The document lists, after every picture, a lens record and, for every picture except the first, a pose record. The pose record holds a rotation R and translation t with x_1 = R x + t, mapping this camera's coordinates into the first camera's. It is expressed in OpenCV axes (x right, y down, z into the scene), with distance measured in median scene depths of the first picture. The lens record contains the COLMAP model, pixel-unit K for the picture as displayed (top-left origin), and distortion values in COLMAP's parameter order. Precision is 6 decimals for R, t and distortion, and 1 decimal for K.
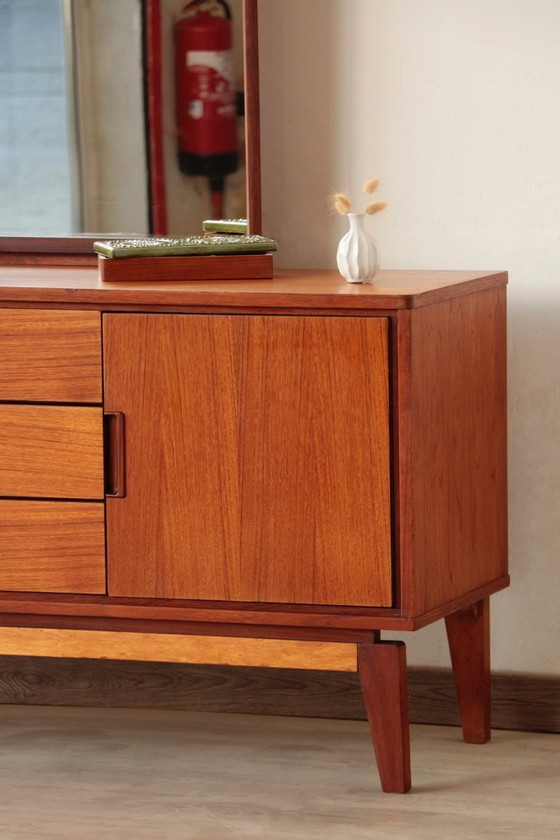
lens RADIAL K [[4392.6, 0, 279.8], [0, 4392.6, 437.2], [0, 0, 1]] dist [1.798852, 2.229991]
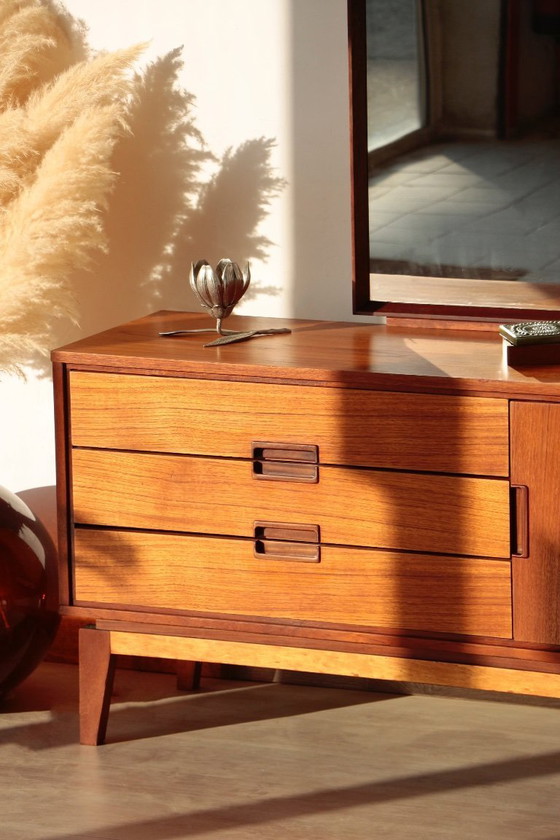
lens RADIAL K [[4392.6, 0, 279.8], [0, 4392.6, 437.2], [0, 0, 1]] dist [1.798852, 2.229991]
pose [[0.998061, 0.005096, -0.062027, -0.028374], [0.000447, 0.996029, 0.089030, -0.121722], [0.062235, -0.088886, 0.994096, -0.161077]]
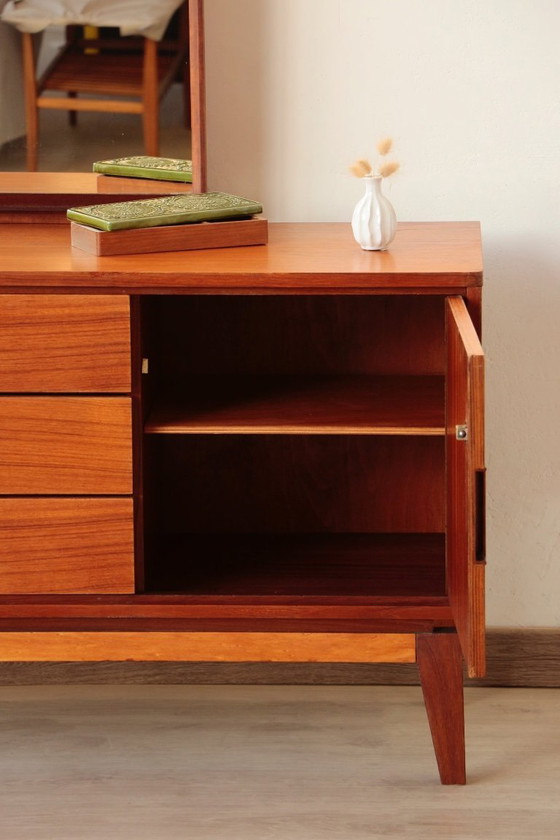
lens RADIAL K [[4392.6, 0, 279.8], [0, 4392.6, 437.2], [0, 0, 1]] dist [1.798852, 2.229991]
pose [[0.951478, -0.056487, 0.302487, -0.292728], [0.030830, 0.995560, 0.088937, -0.080301], [-0.306167, -0.075296, 0.948995, 0.102349]]
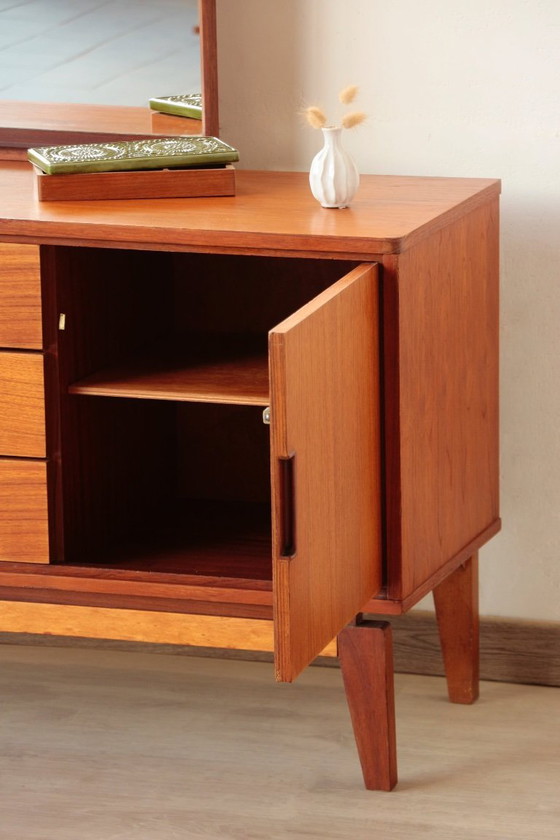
lens RADIAL K [[4392.6, 0, 279.8], [0, 4392.6, 437.2], [0, 0, 1]] dist [1.798852, 2.229991]
pose [[0.999607, -0.008684, 0.026646, -0.016766], [0.005739, 0.994064, 0.108643, -0.085265], [-0.027431, -0.108447, 0.993724, 0.125248]]
